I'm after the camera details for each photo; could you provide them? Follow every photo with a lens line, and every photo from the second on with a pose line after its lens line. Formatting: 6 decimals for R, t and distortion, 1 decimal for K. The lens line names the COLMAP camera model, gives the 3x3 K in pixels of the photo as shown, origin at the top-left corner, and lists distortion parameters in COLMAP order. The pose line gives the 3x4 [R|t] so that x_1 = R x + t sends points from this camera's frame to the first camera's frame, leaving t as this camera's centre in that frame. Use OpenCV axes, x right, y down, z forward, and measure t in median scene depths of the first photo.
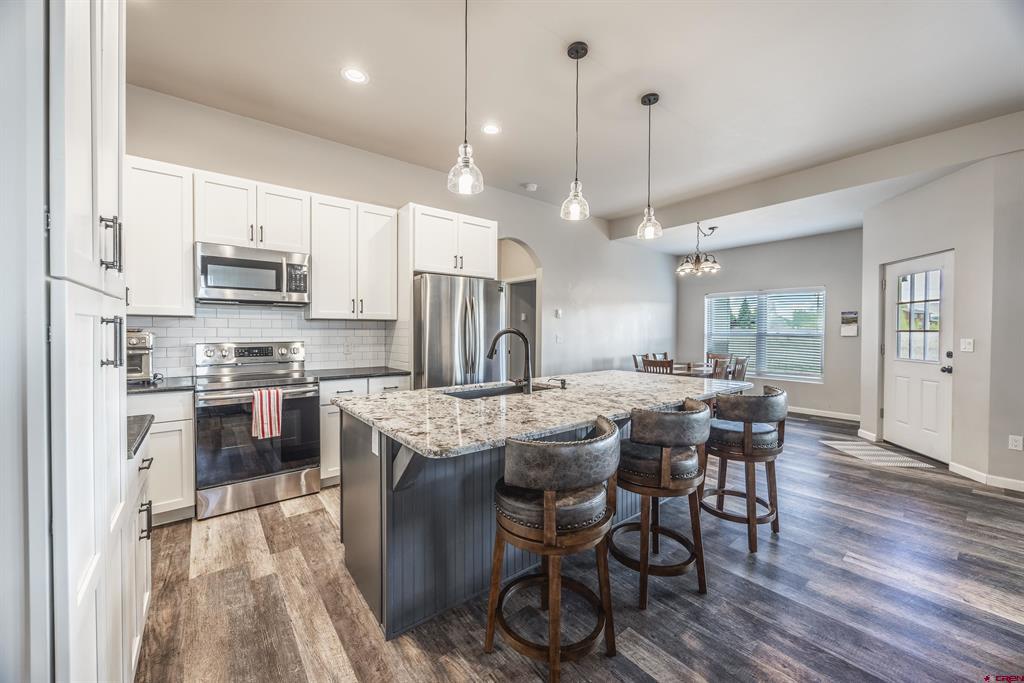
lens RADIAL K [[386.3, 0, 510.8], [0, 386.3, 336.8], [0, 0, 1]] dist [-0.006594, 0.000003]
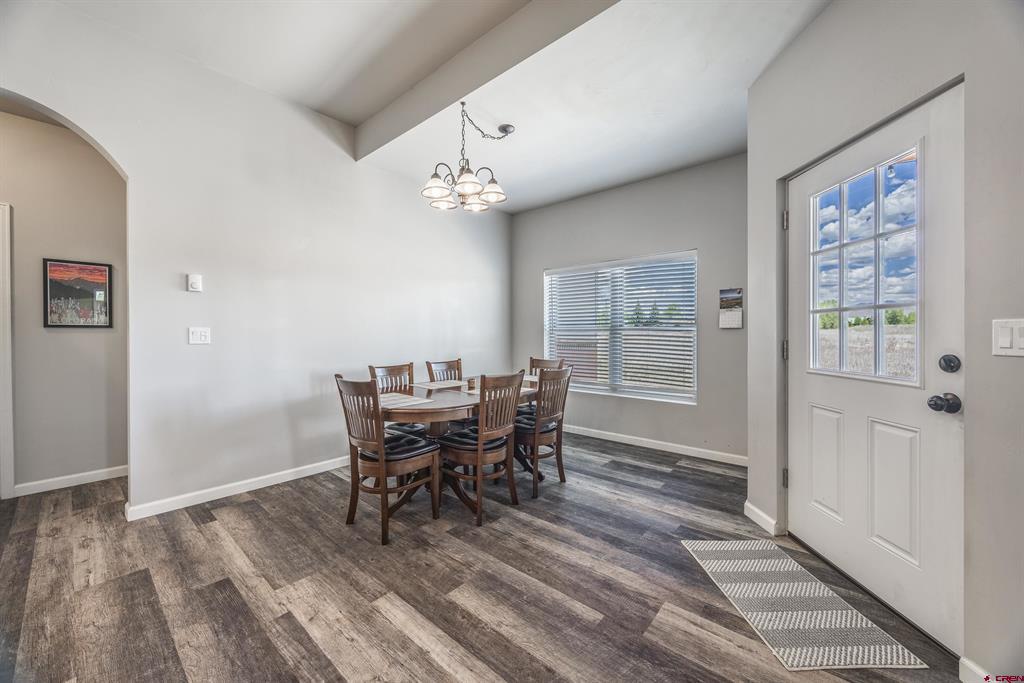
lens RADIAL K [[386.3, 0, 512.8], [0, 386.3, 336.3], [0, 0, 1]] dist [-0.006594, 0.000003]
pose [[0.982096, -0.006371, 0.188275, 0.716312], [0.007823, 0.999945, -0.006967, 0.020566], [-0.188221, 0.008315, 0.982092, 0.782378]]
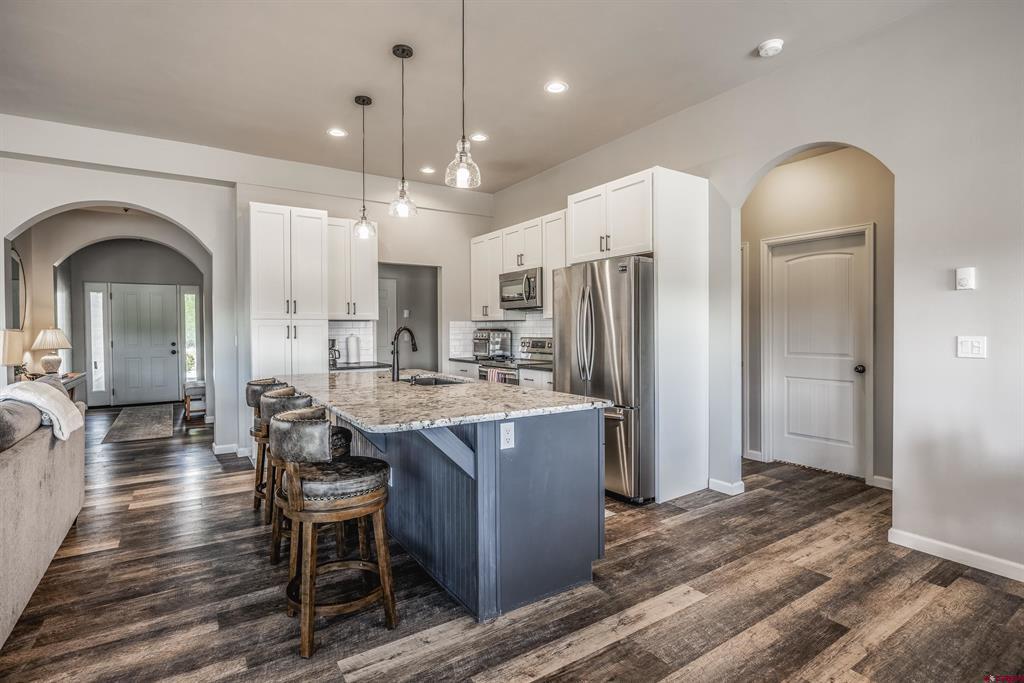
lens RADIAL K [[501.2, 0, 511.1], [0, 501.2, 337.5], [0, 0, 1]] dist [-0.012413, 0.000307]
pose [[-0.085564, 0.014575, -0.996226, 1.079850], [-0.010256, 0.999827, 0.015508, -0.012039], [0.996280, 0.011544, -0.085400, 1.036586]]
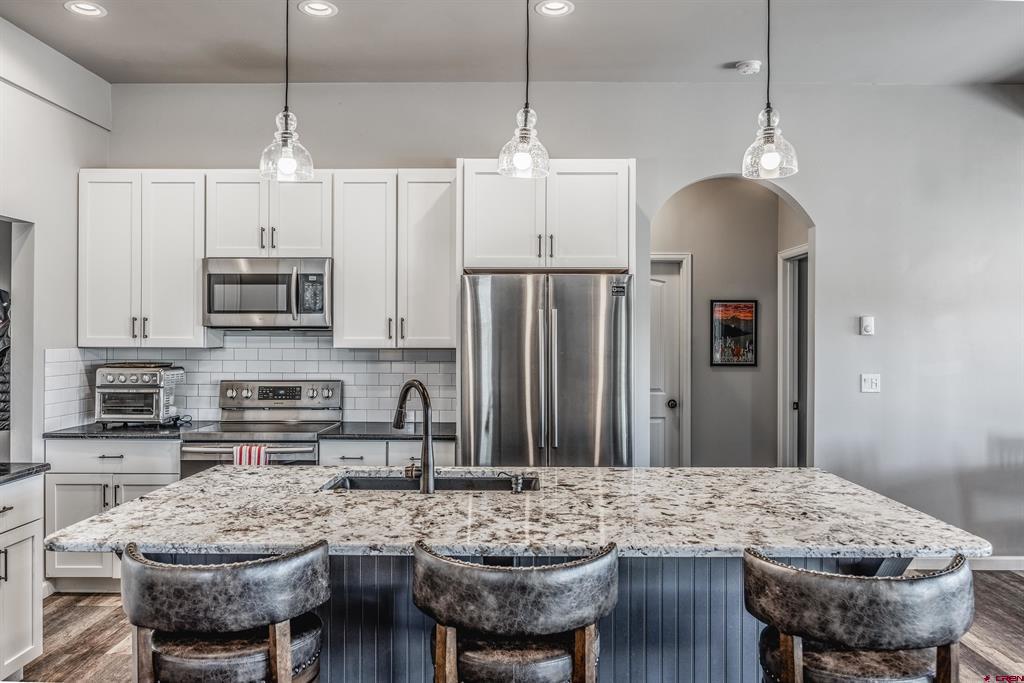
lens RADIAL K [[775.6, 0, 509.4], [0, 775.6, 333.4], [0, 0, 1]] dist [-0.006211, 0.005349]
pose [[0.776041, -0.004714, -0.630665, 0.618747], [-0.010401, 0.999740, -0.020271, -0.049780], [0.630597, 0.022290, 0.775790, 0.110150]]
